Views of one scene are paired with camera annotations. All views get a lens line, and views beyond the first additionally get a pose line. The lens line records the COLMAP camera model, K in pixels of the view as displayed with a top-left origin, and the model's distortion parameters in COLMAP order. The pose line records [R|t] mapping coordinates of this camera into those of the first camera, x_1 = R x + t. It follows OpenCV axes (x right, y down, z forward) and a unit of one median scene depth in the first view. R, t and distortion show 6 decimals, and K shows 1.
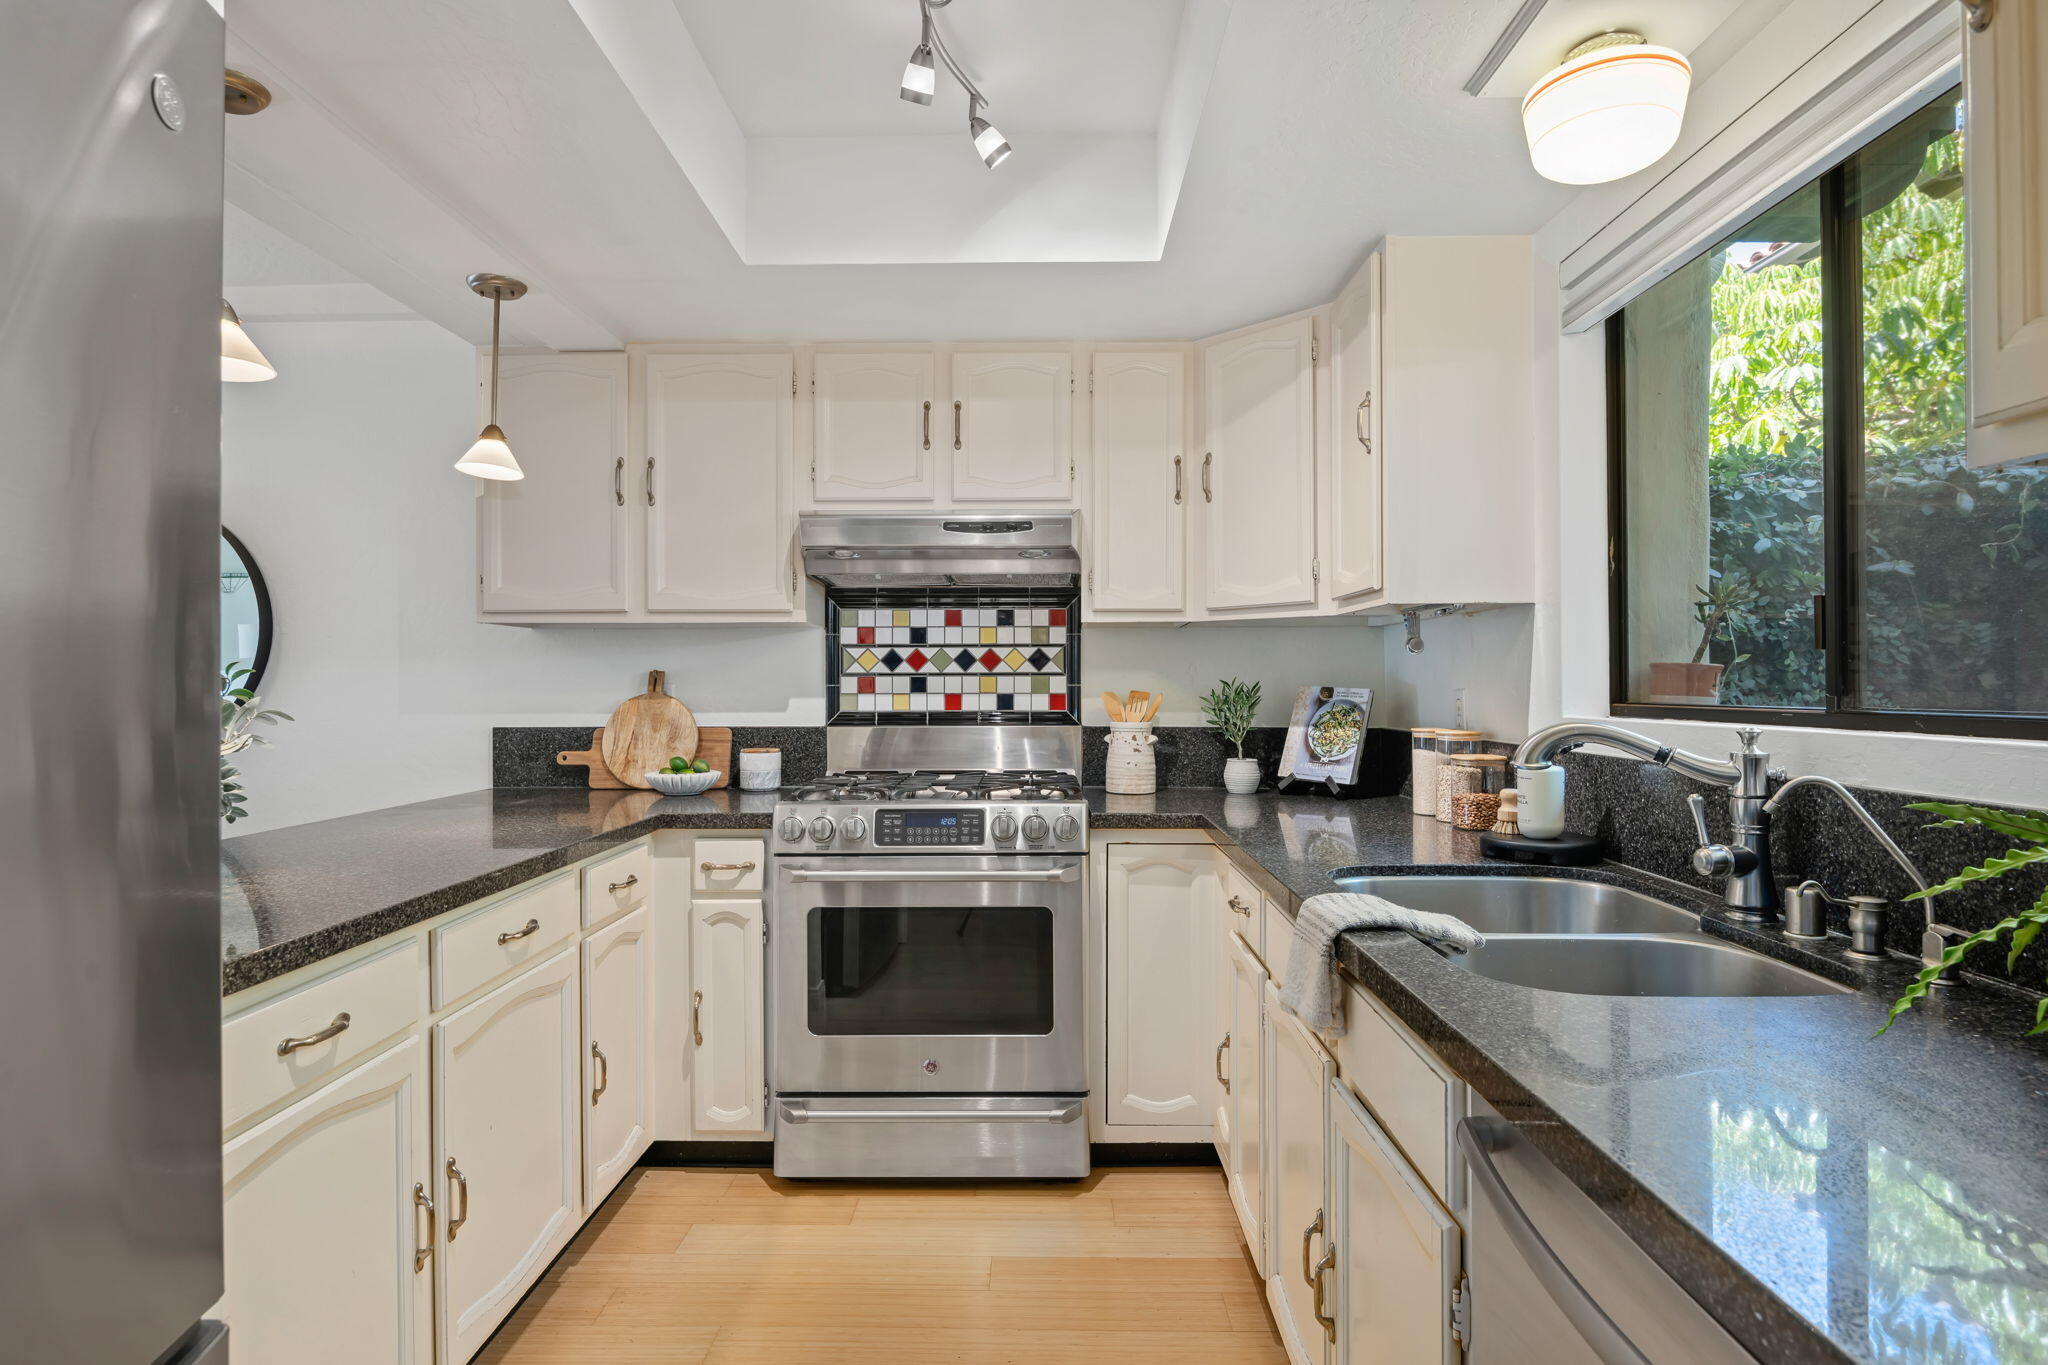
lens RADIAL K [[1046.3, 0, 1024.0], [0, 1046.3, 682.5], [0, 0, 1]] dist [0.002805, -0.007281]
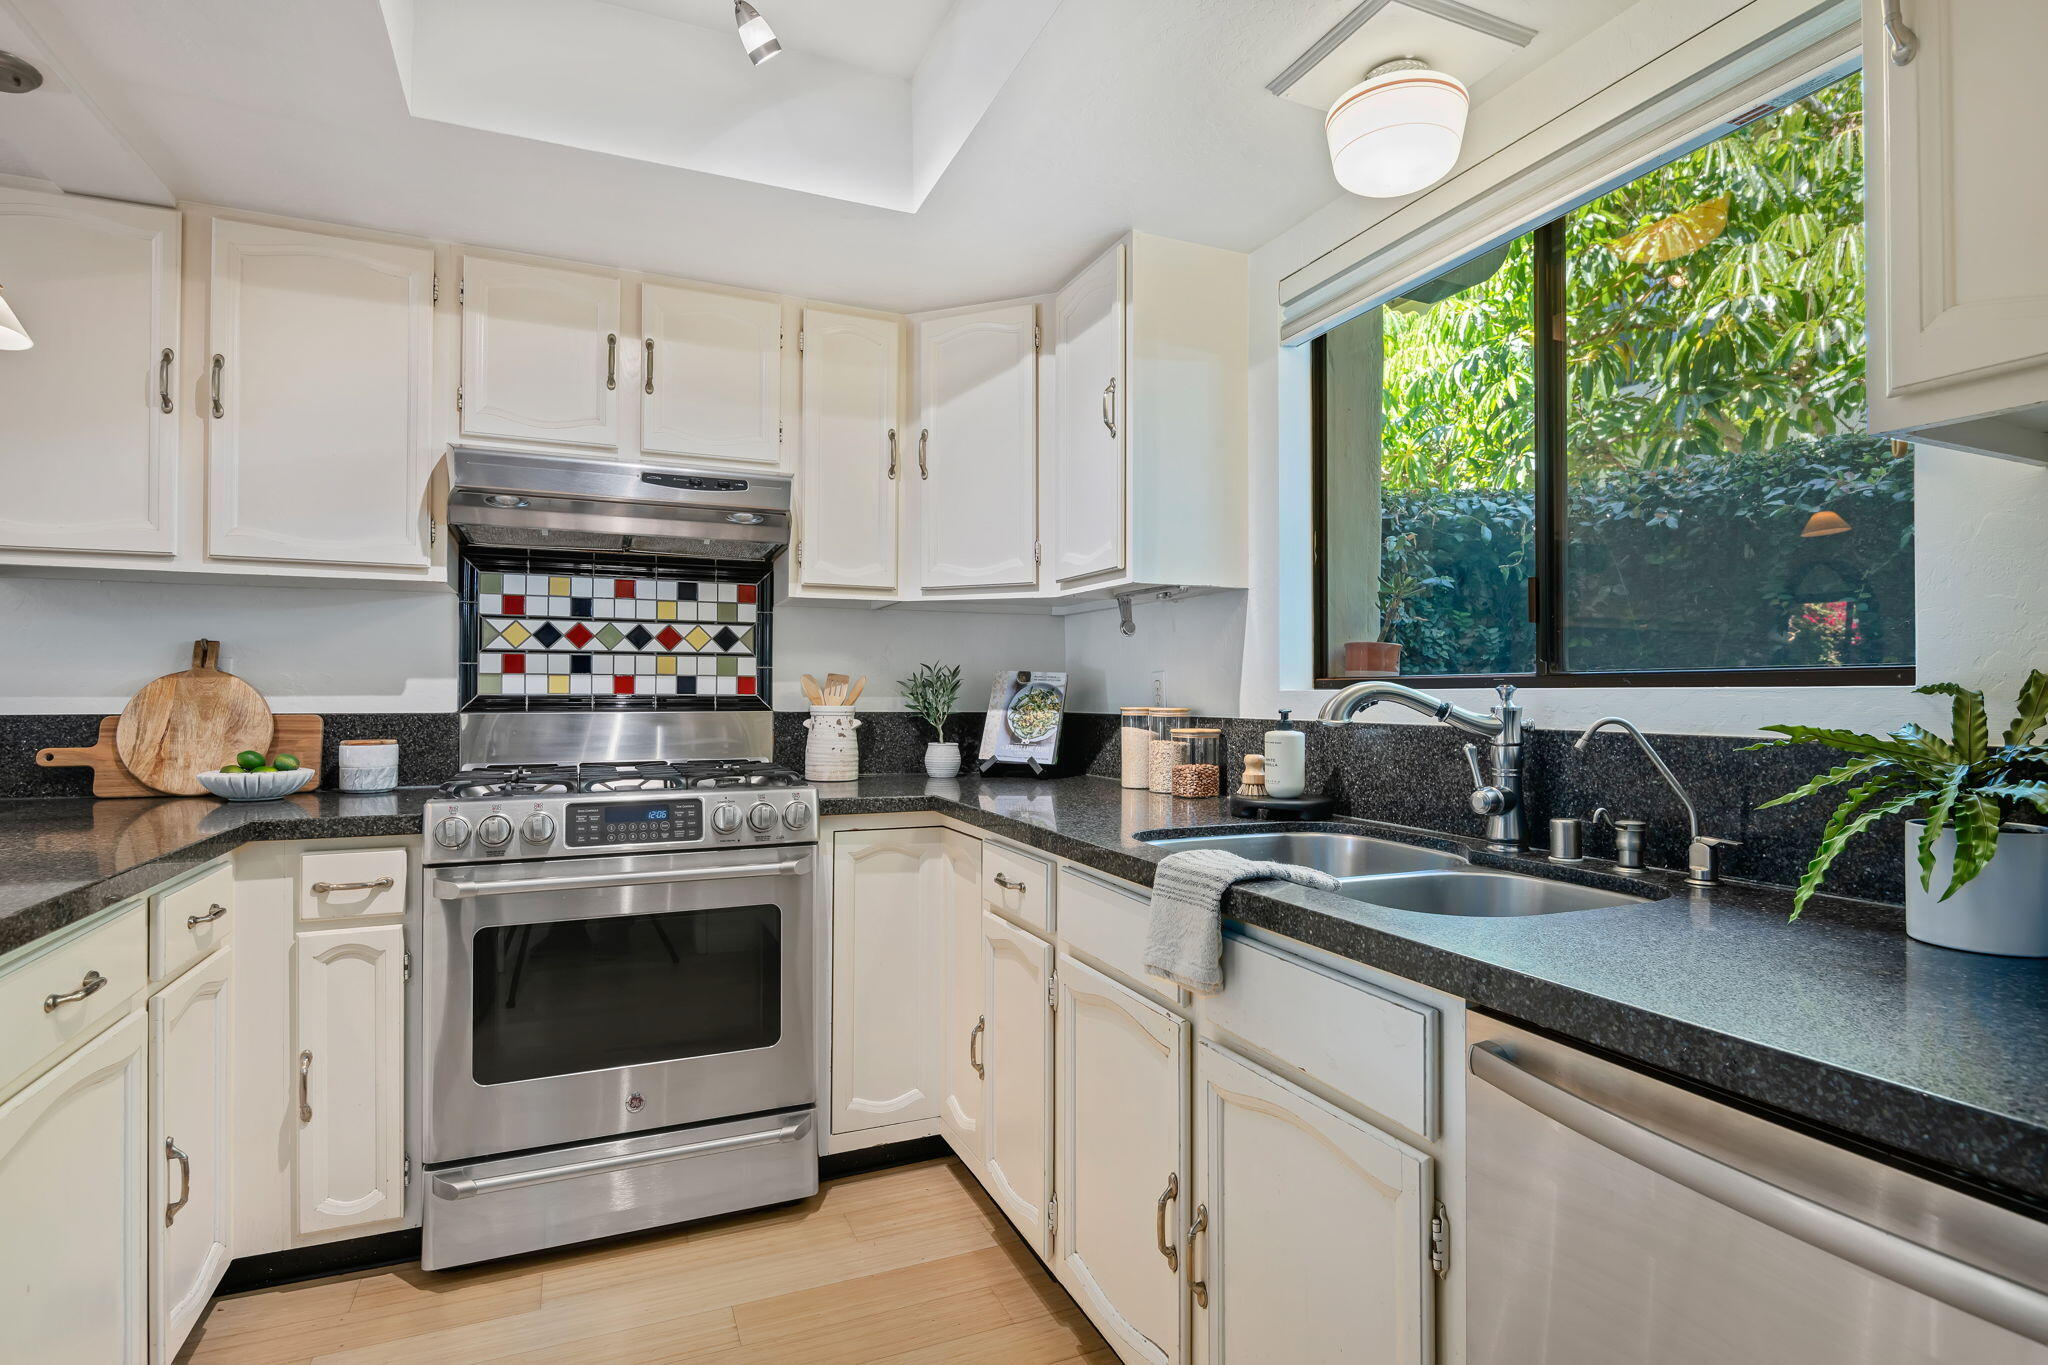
lens RADIAL K [[1018.1, 0, 1024.0], [0, 1018.1, 682.5], [0, 0, 1]] dist [0.001031, -0.002970]
pose [[0.912533, 0.009234, 0.408899, -0.137427], [-0.005590, 0.999933, -0.010105, 0.029411], [-0.408965, 0.006935, 0.912524, 0.102532]]
